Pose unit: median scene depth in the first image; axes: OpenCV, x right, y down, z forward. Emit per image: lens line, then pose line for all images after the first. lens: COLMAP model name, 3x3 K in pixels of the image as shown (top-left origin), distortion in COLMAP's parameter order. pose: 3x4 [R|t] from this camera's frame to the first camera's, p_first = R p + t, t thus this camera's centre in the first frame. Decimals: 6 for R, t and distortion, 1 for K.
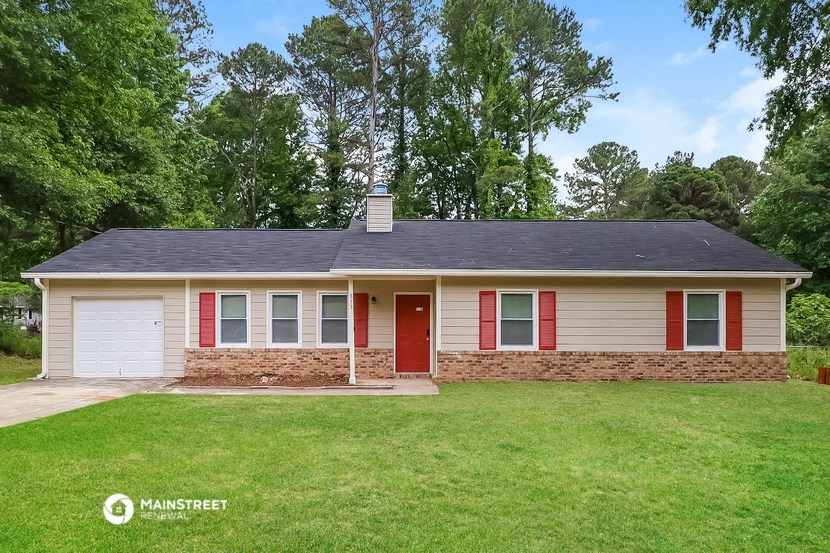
lens RADIAL K [[343.8, 0, 415.0], [0, 343.8, 267.9], [0, 0, 1]] dist [-0.008989, -0.000054]
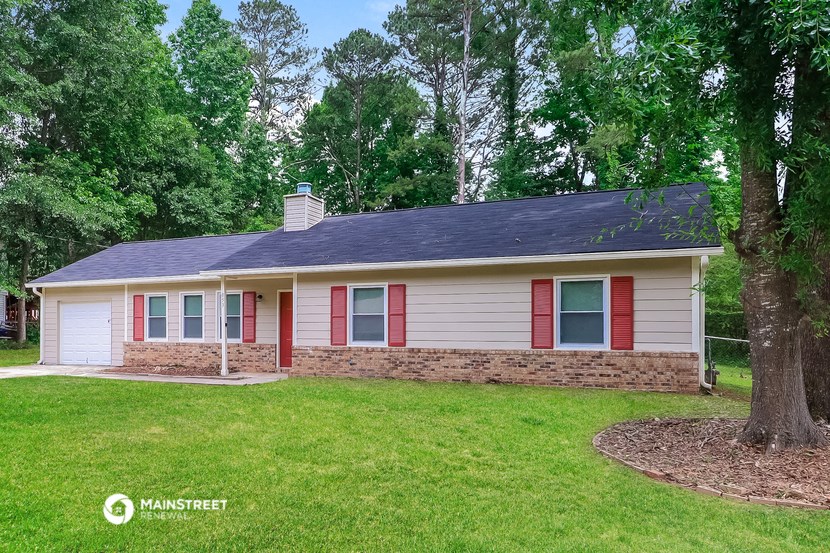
lens RADIAL K [[384.1, 0, 421.0], [0, 384.1, 258.6], [0, 0, 1]] dist [0.001991, -0.014234]
pose [[0.958044, -0.054354, -0.281420, 0.750830], [0.055794, 0.998438, -0.002897, 0.004142], [0.281138, -0.012926, 0.959580, 0.006885]]
